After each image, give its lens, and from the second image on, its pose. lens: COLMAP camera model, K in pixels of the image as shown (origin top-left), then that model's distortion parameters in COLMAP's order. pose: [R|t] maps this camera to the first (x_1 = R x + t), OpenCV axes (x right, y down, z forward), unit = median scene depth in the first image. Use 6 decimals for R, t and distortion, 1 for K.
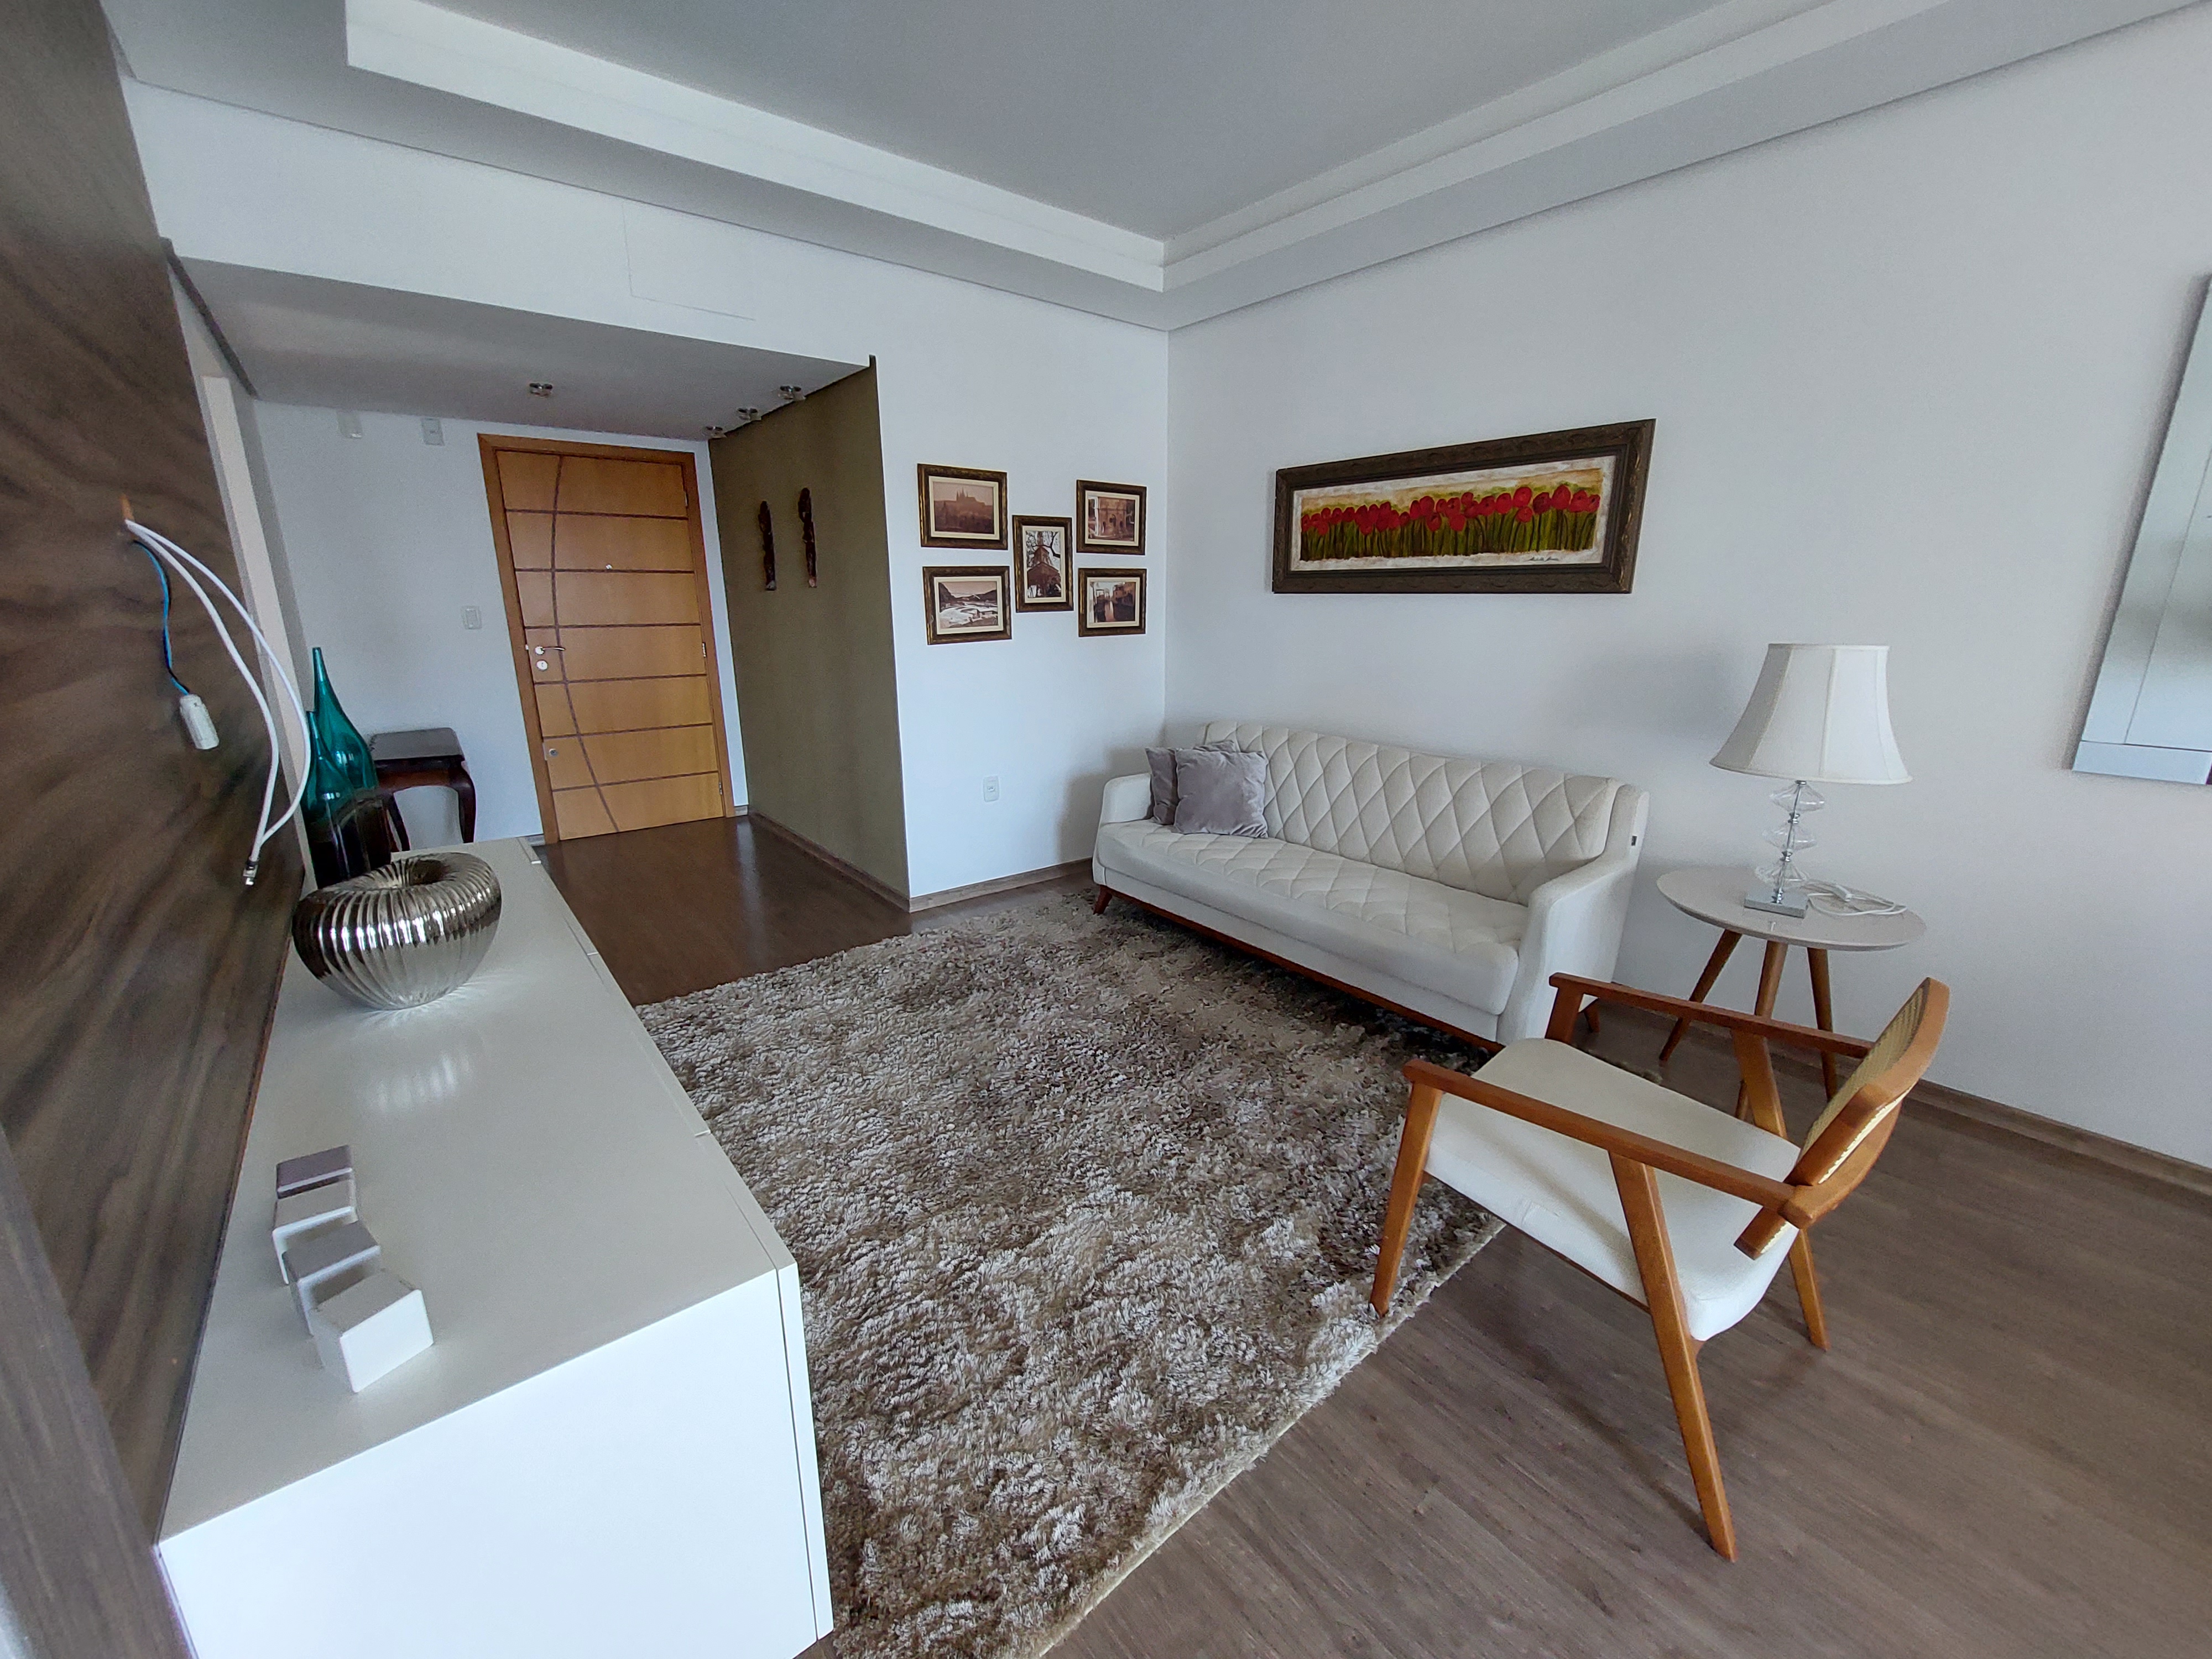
lens RADIAL K [[874.8, 0, 1109.6], [0, 874.8, 830.2], [0, 0, 1]] dist [-0.005951, -0.000975]
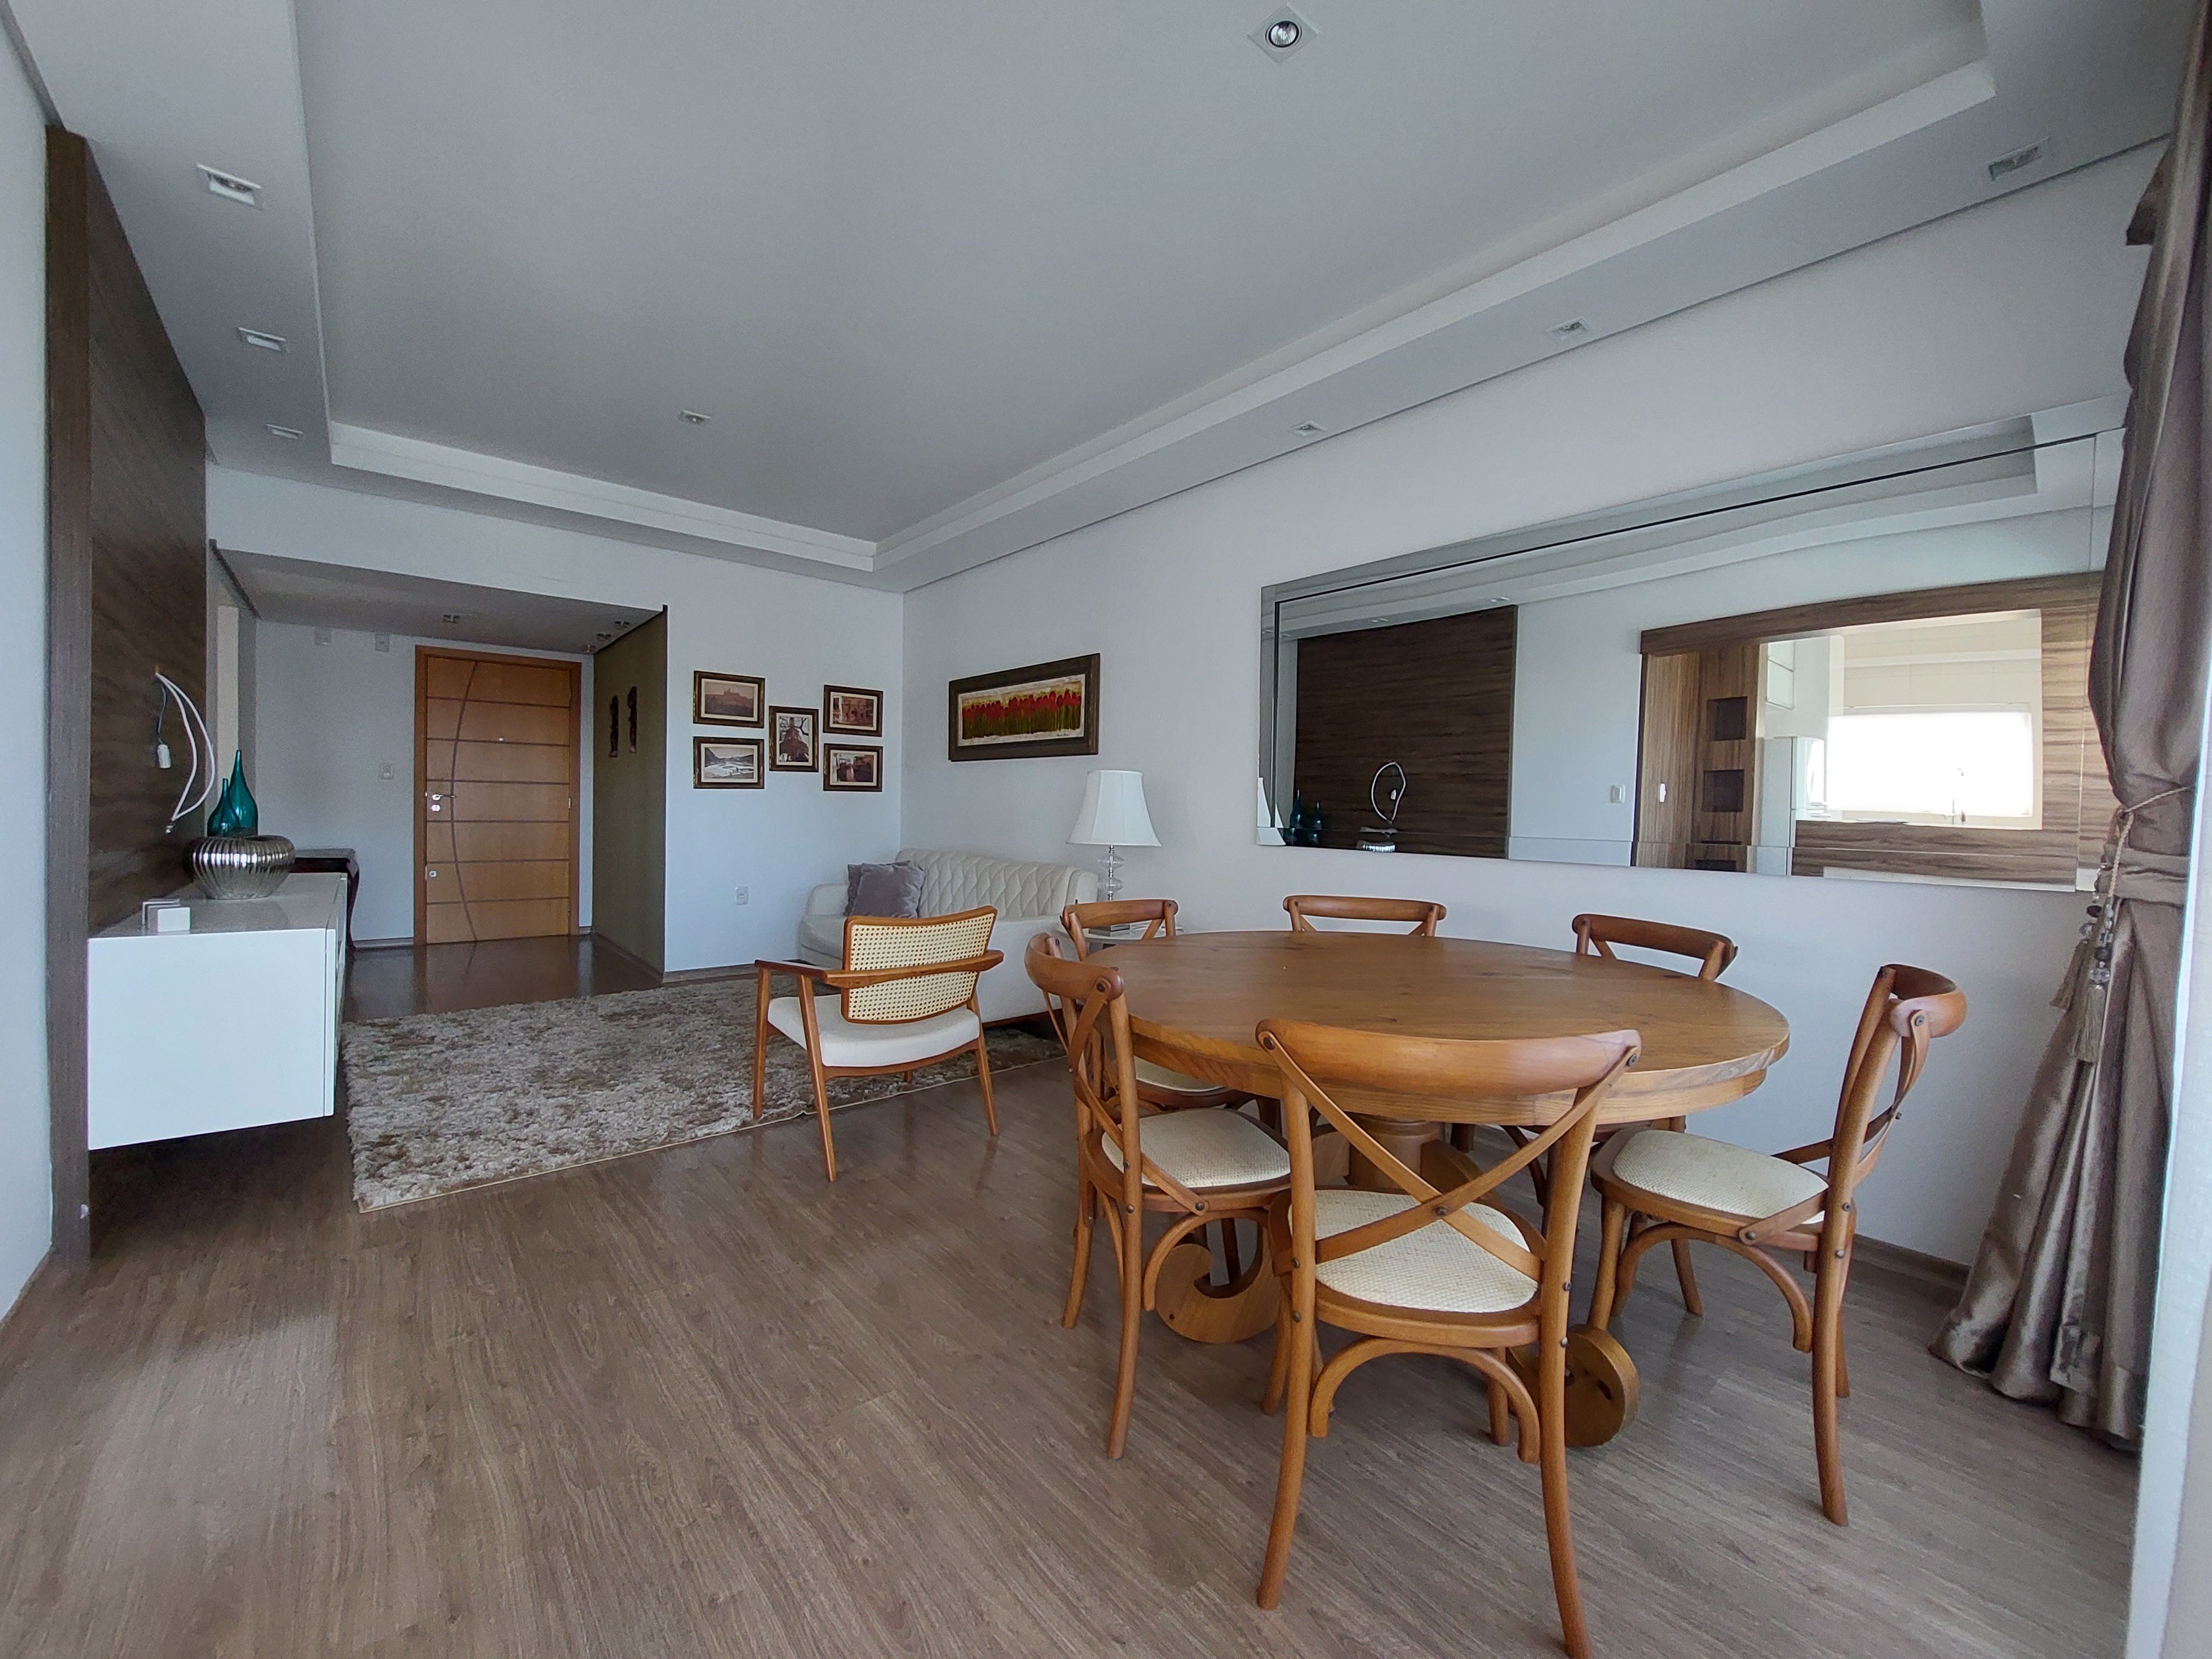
lens RADIAL K [[874.8, 0, 1109.4], [0, 874.8, 821.4], [0, 0, 1]] dist [-0.005951, -0.000975]
pose [[0.999546, 0.019392, 0.023044, 0.437377], [-0.013255, 0.970288, -0.241591, 0.175142], [-0.027045, 0.241176, 0.970104, -0.391057]]
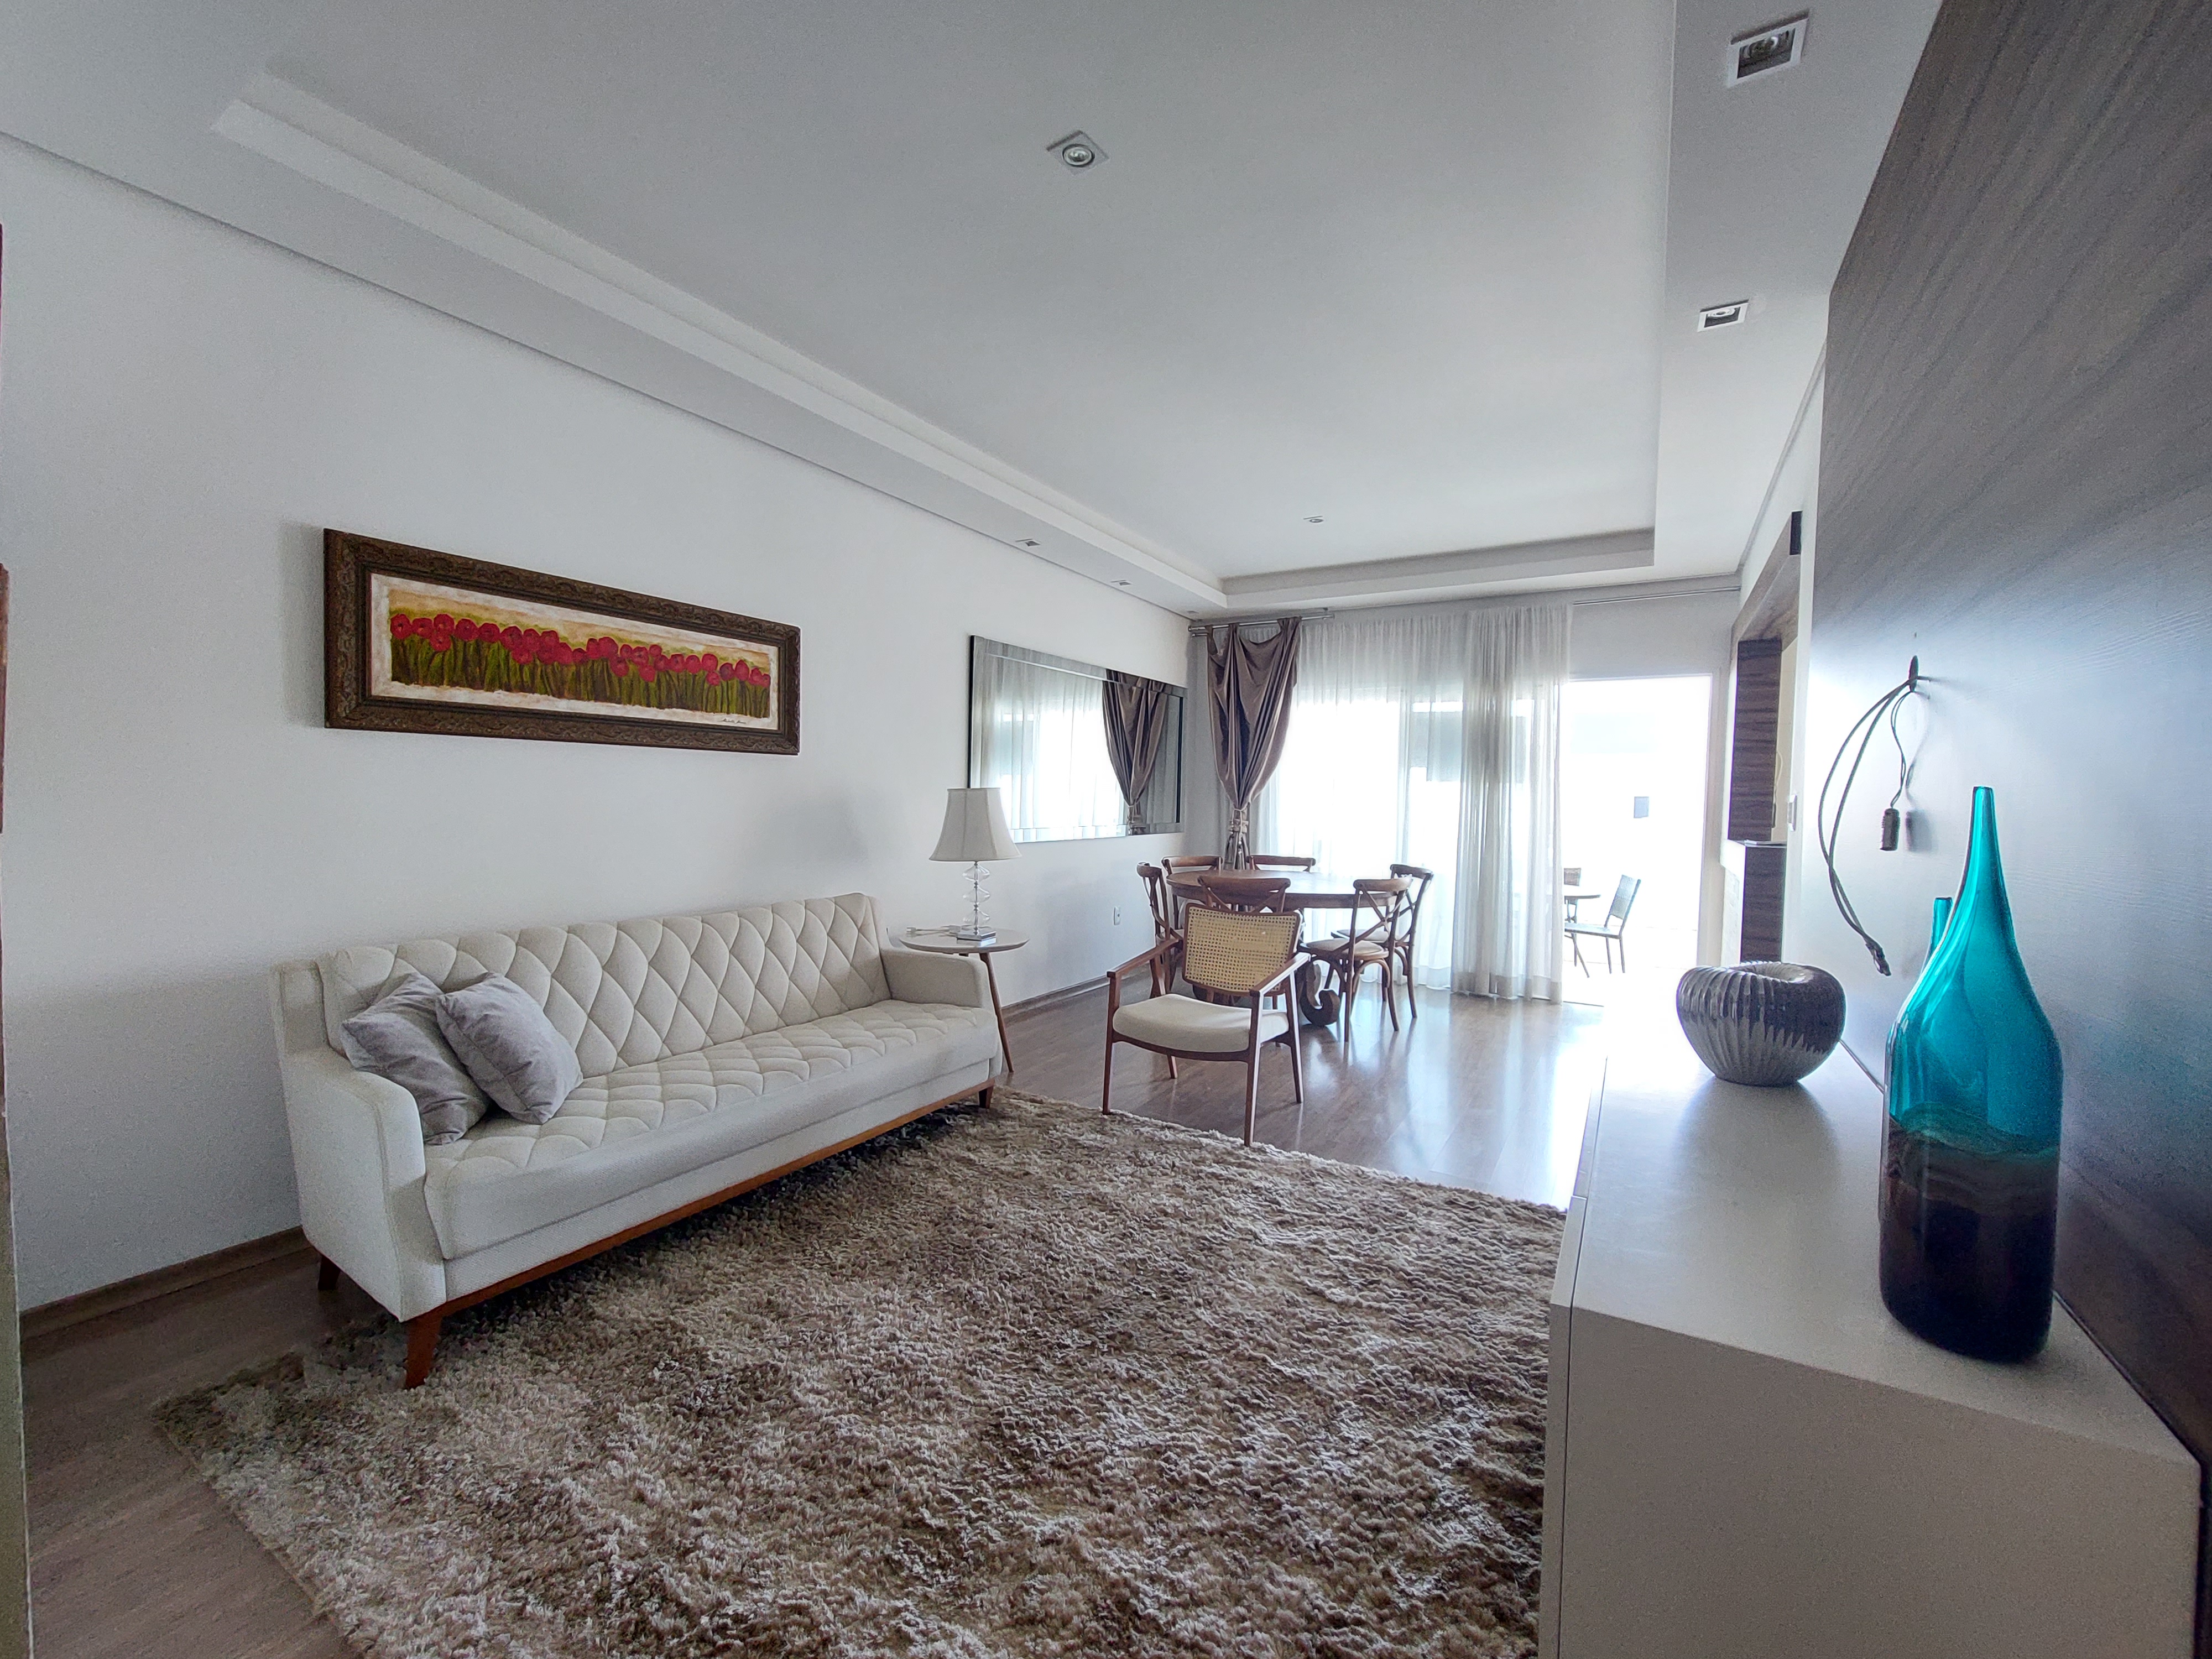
lens RADIAL K [[874.8, 0, 1095.0], [0, 874.8, 815.9], [0, 0, 1]] dist [-0.005951, -0.000975]
pose [[-0.317445, -0.027978, 0.947864, -0.559305], [0.227745, 0.968060, 0.104847, -0.164530], [-0.920522, 0.249154, -0.300934, 0.751175]]
